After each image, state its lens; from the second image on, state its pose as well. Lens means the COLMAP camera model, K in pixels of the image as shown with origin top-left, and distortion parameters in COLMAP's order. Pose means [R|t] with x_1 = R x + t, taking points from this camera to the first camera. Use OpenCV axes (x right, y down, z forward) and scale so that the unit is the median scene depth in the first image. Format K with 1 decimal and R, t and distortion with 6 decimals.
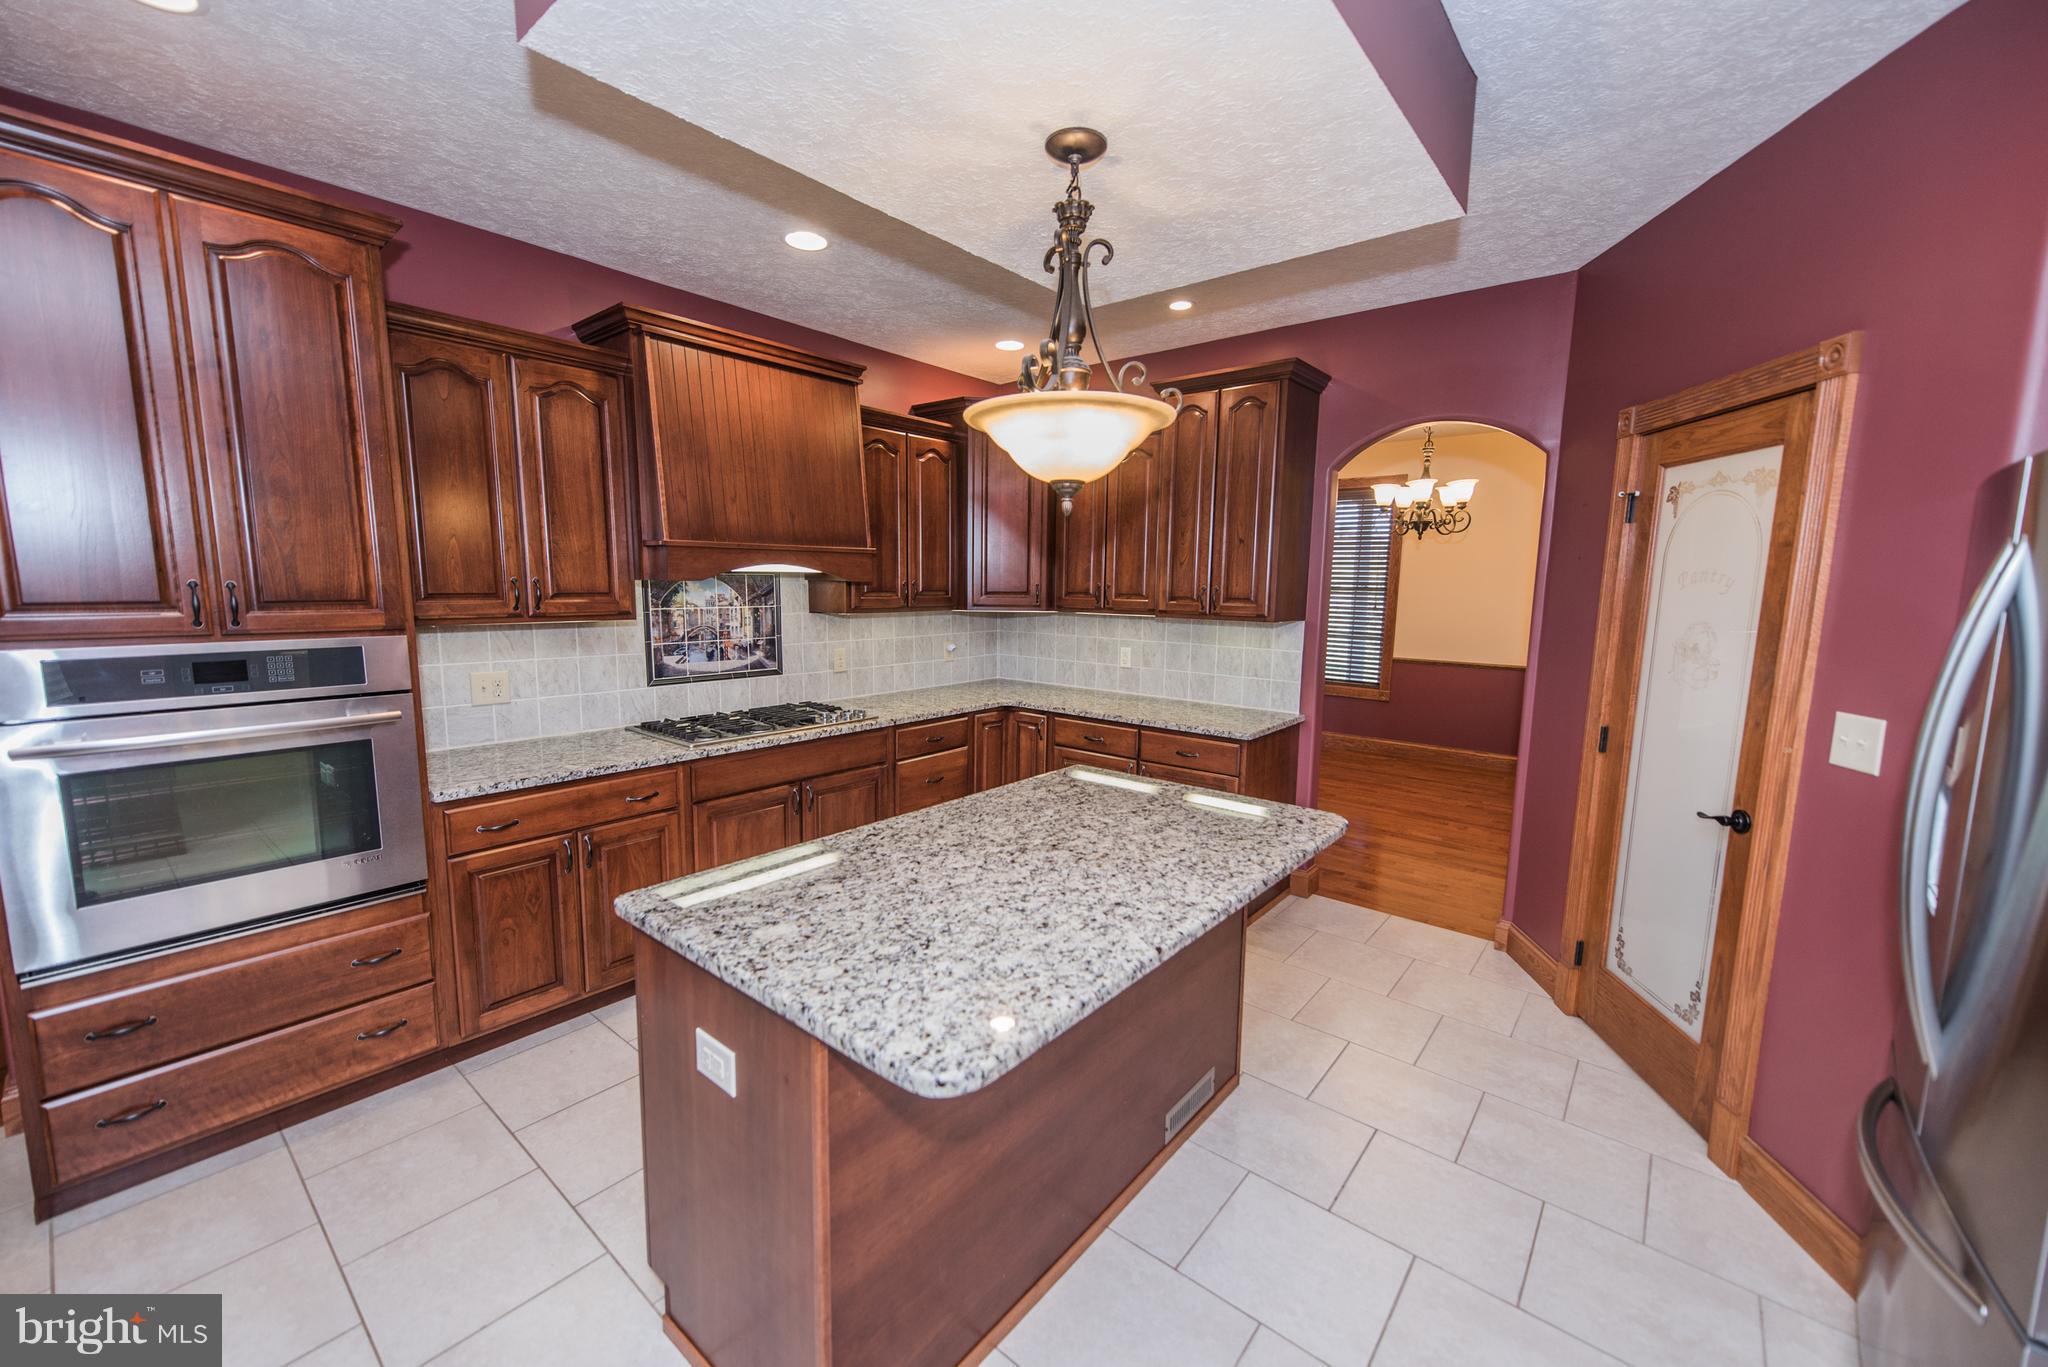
lens RADIAL K [[803.6, 0, 1022.0], [0, 803.6, 689.6], [0, 0, 1]] dist [0.003565, -0.000130]
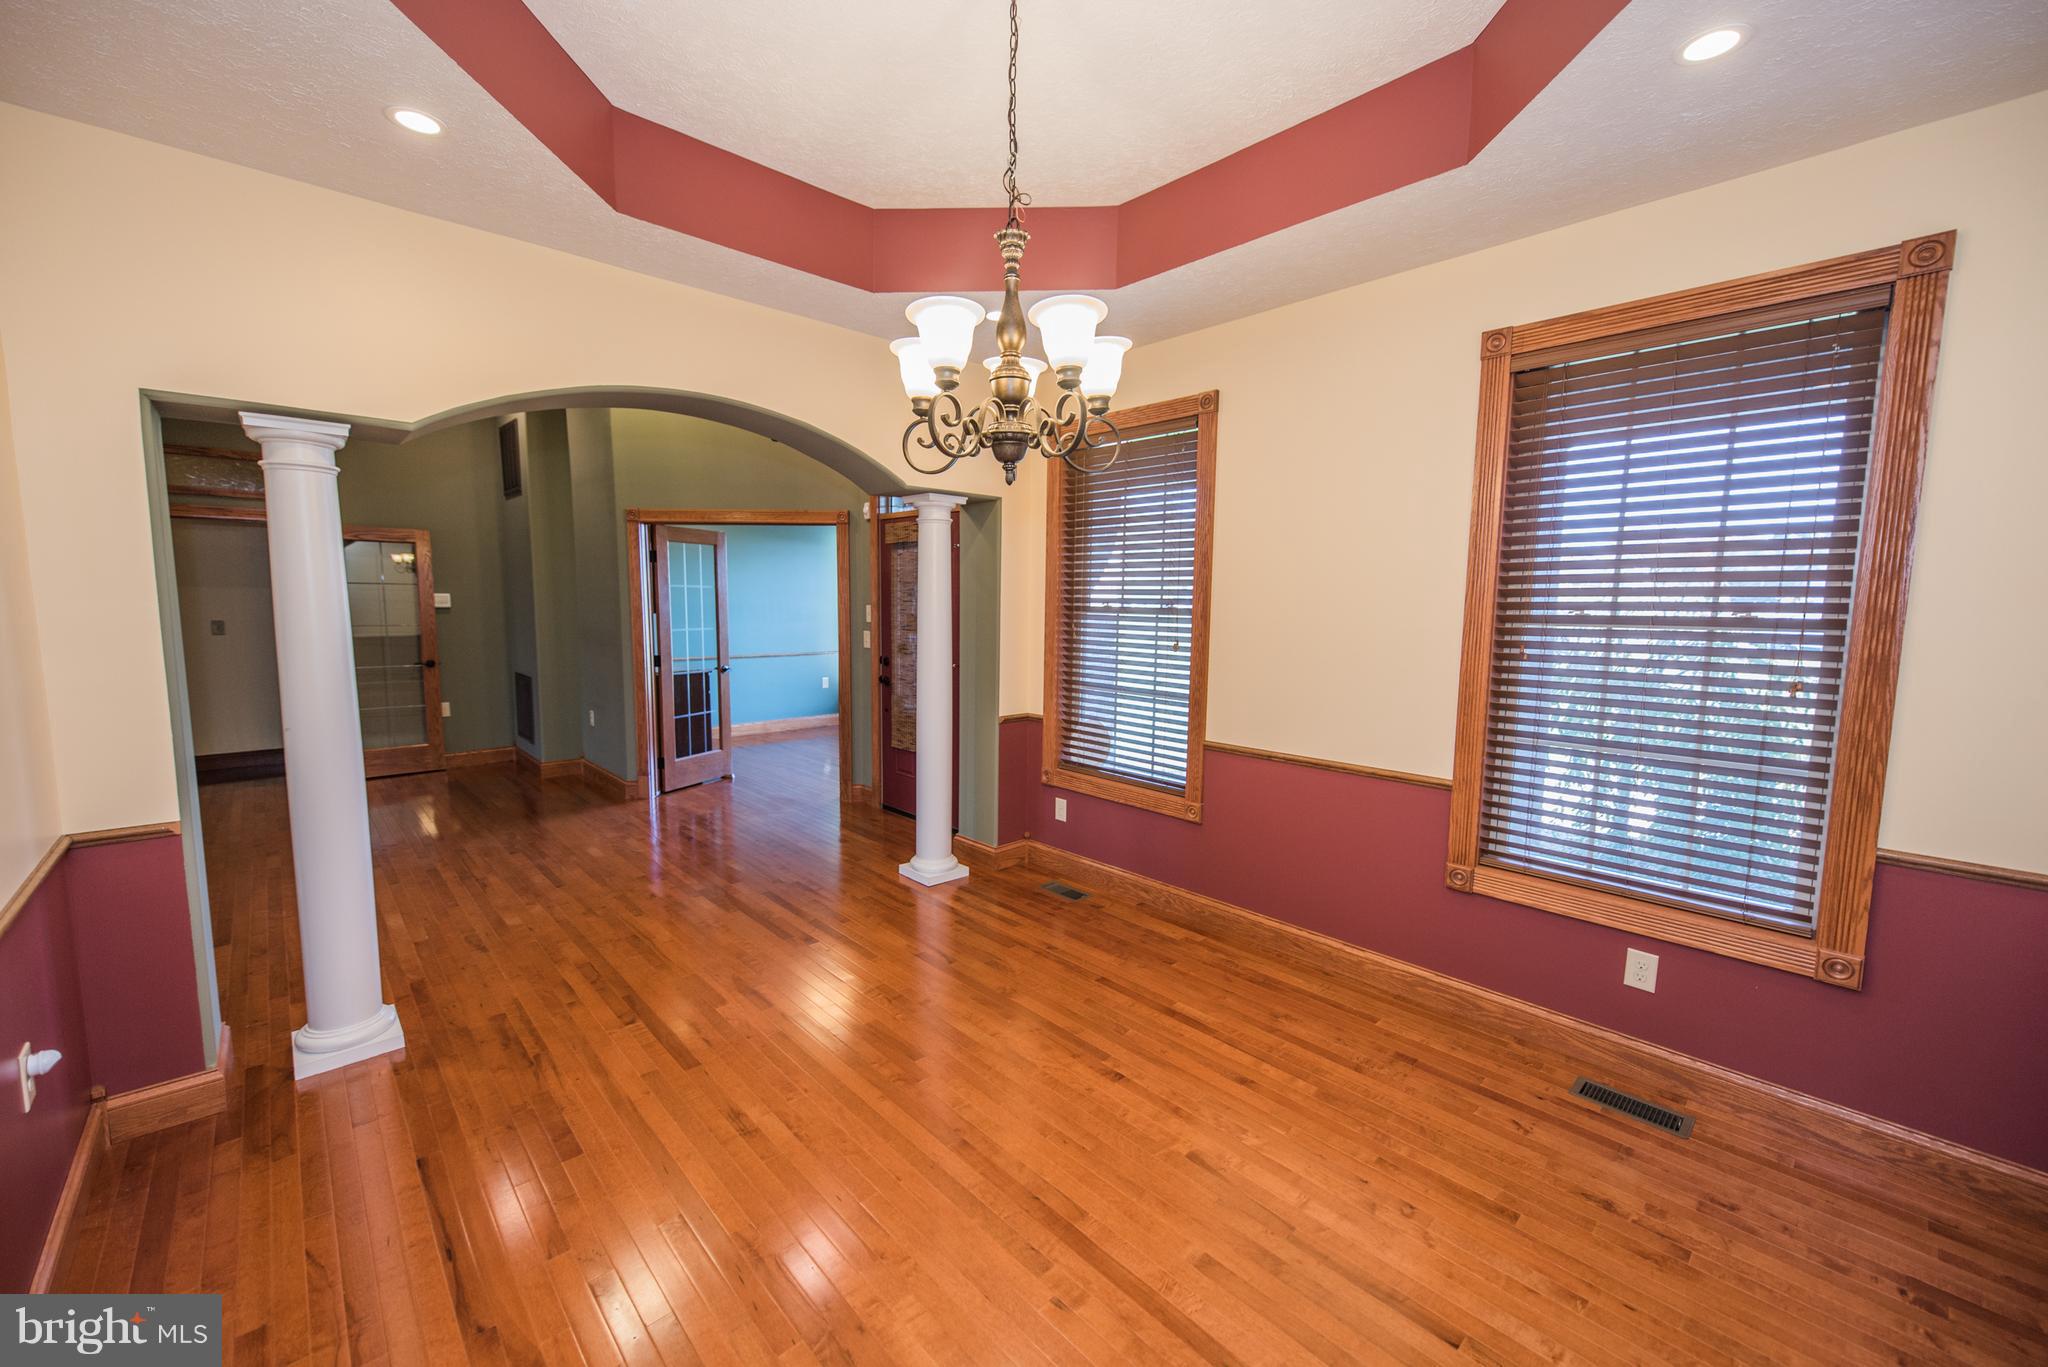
lens RADIAL K [[803.6, 0, 1025.1], [0, 803.6, 680.3], [0, 0, 1]] dist [0.003565, -0.000130]
pose [[0.992570, 0.006579, -0.121498, 0.409072], [-0.009316, 0.999715, -0.021970, -0.066872], [0.121319, 0.022939, 0.992348, 0.459002]]
